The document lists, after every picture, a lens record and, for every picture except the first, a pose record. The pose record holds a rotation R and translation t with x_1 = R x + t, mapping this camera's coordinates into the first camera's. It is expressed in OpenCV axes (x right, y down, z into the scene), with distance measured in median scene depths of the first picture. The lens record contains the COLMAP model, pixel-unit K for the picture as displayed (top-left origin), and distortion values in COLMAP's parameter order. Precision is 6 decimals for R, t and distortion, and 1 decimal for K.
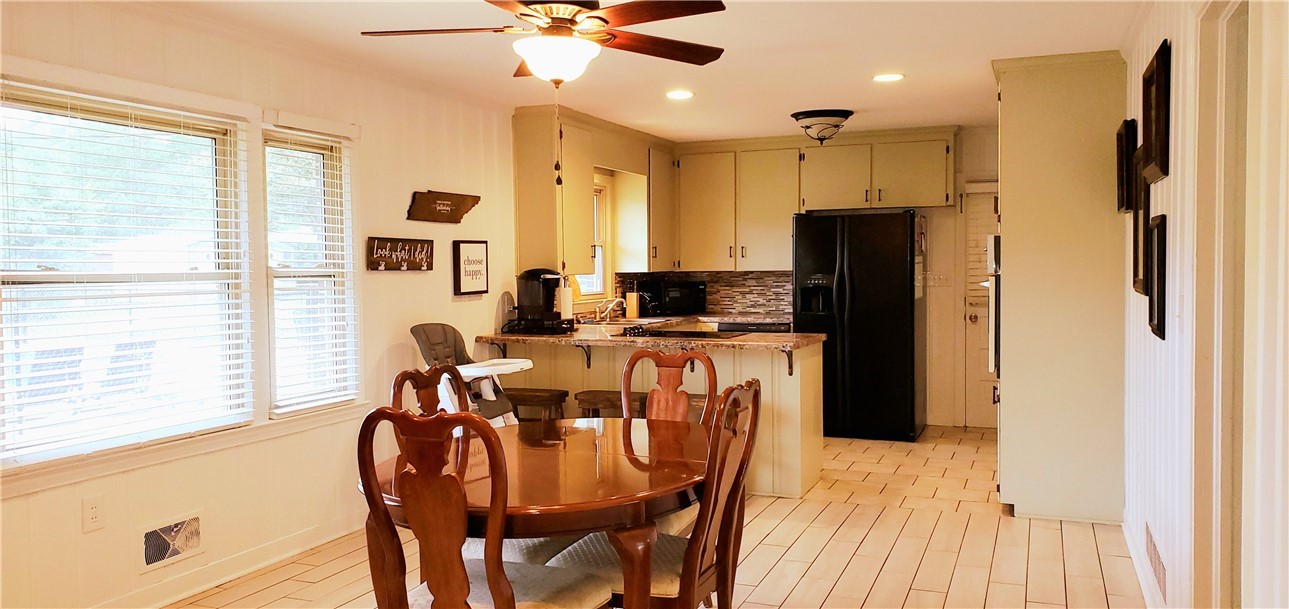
lens RADIAL K [[1006.1, 0, 648.3], [0, 1006.1, 298.0], [0, 0, 1]] dist [0.110694, -0.152576]
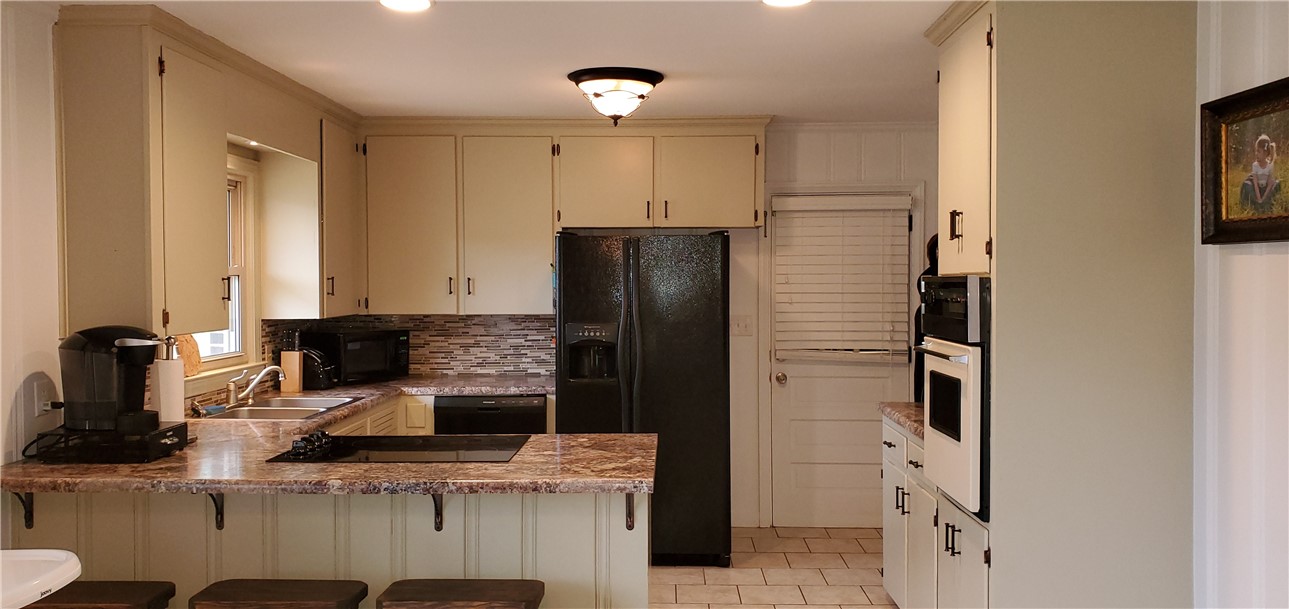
lens RADIAL K [[1006.1, 0, 648.3], [0, 1006.1, 298.0], [0, 0, 1]] dist [0.110694, -0.152576]
pose [[0.937750, 0.003192, 0.347297, -0.027799], [0.002144, 0.999885, -0.014981, -0.028332], [-0.347305, 0.014793, 0.937635, 0.341657]]
